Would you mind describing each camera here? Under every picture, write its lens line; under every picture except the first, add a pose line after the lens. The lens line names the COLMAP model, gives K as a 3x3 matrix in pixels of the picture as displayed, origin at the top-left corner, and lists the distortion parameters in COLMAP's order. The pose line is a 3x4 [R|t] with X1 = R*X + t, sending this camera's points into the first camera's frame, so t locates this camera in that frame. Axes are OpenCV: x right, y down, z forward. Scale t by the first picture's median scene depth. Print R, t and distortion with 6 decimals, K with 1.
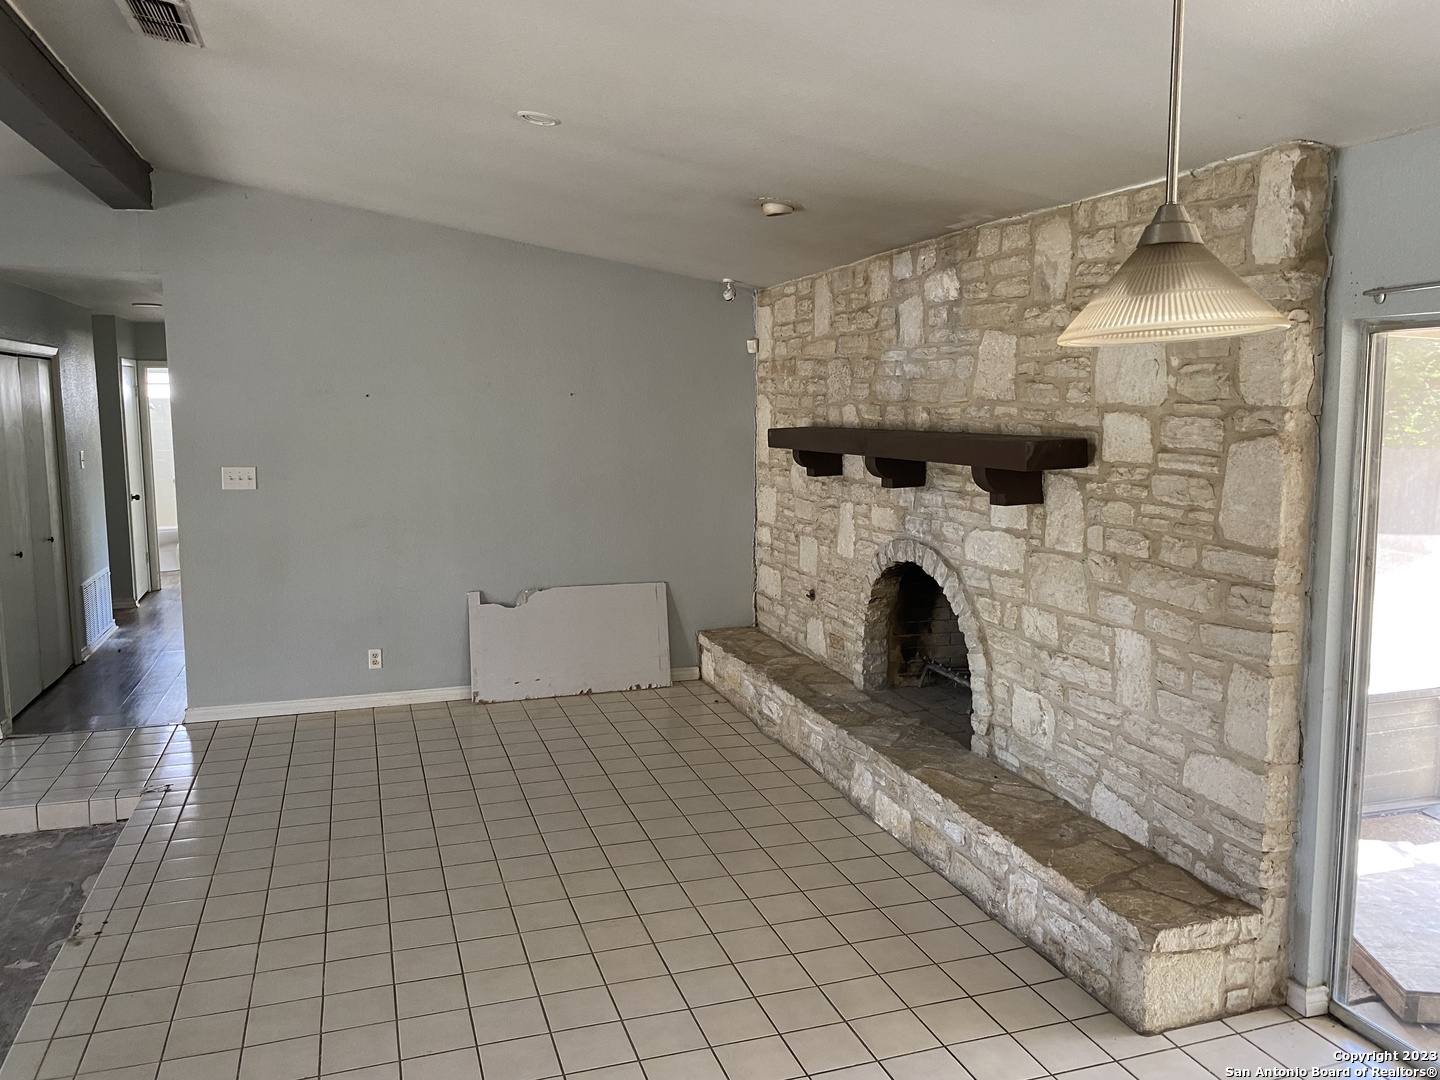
lens RADIAL K [[1101.9, 0, 719.2], [0, 1101.9, 537.8], [0, 0, 1]] dist [0.003959, -0.008304]
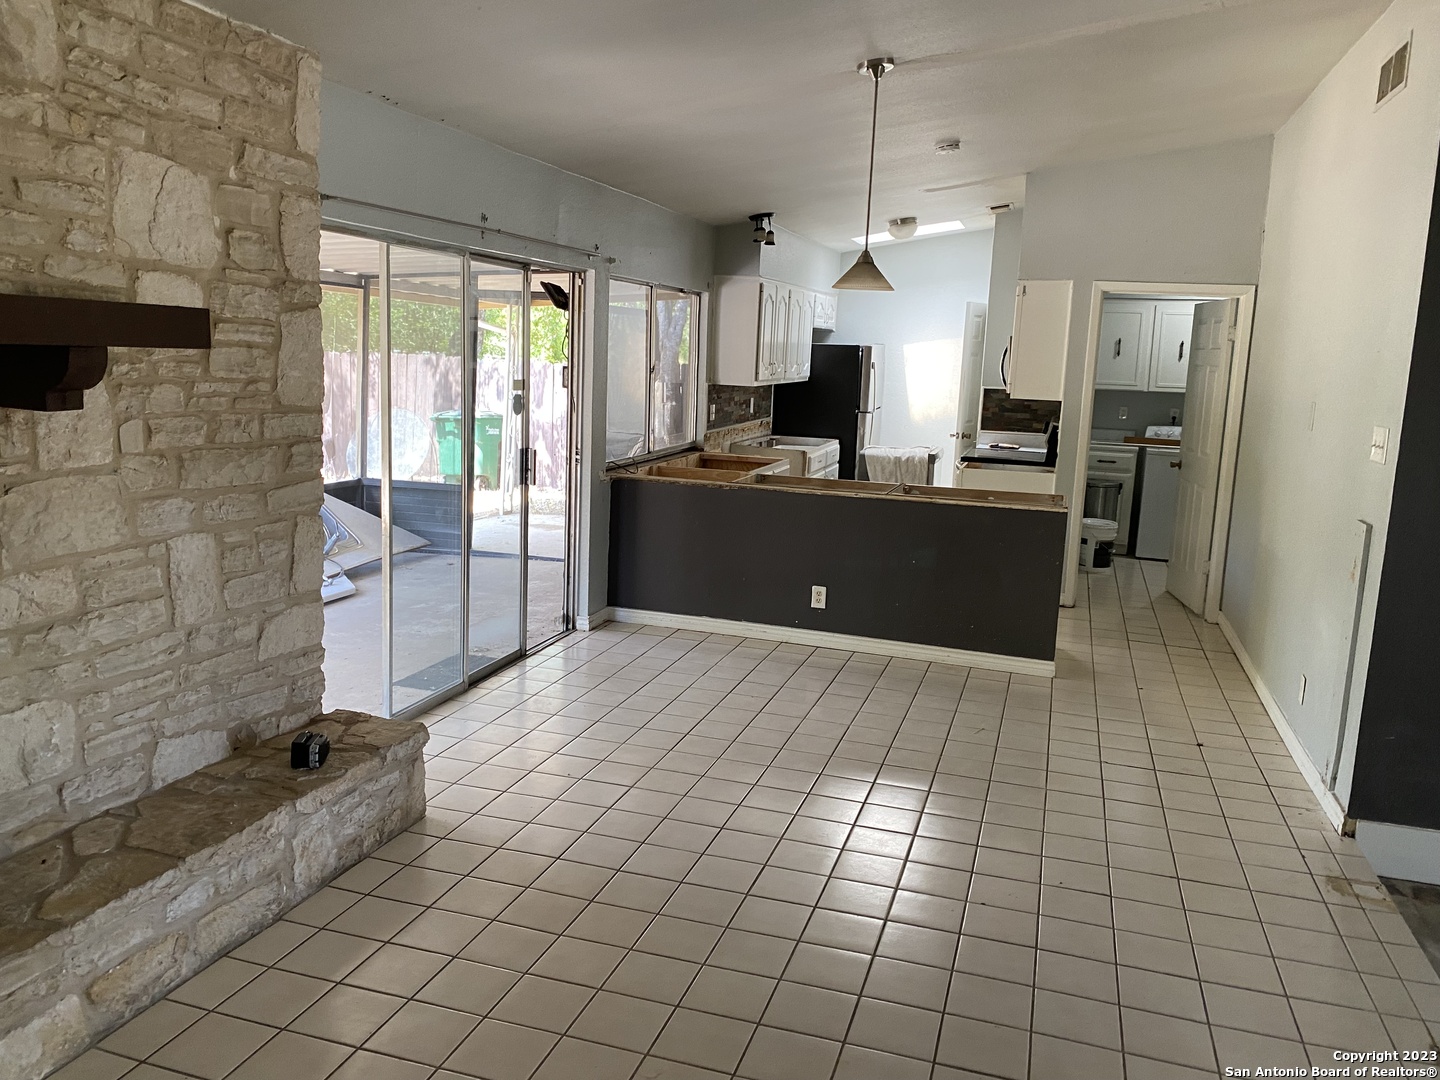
lens RADIAL K [[1101.9, 0, 719.7], [0, 1101.9, 536.9], [0, 0, 1]] dist [0.003959, -0.008304]
pose [[-0.809941, -0.120653, 0.573967, -0.458165], [0.038350, 0.965623, 0.257100, -0.119967], [-0.585256, 0.230248, -0.777471, 1.449843]]
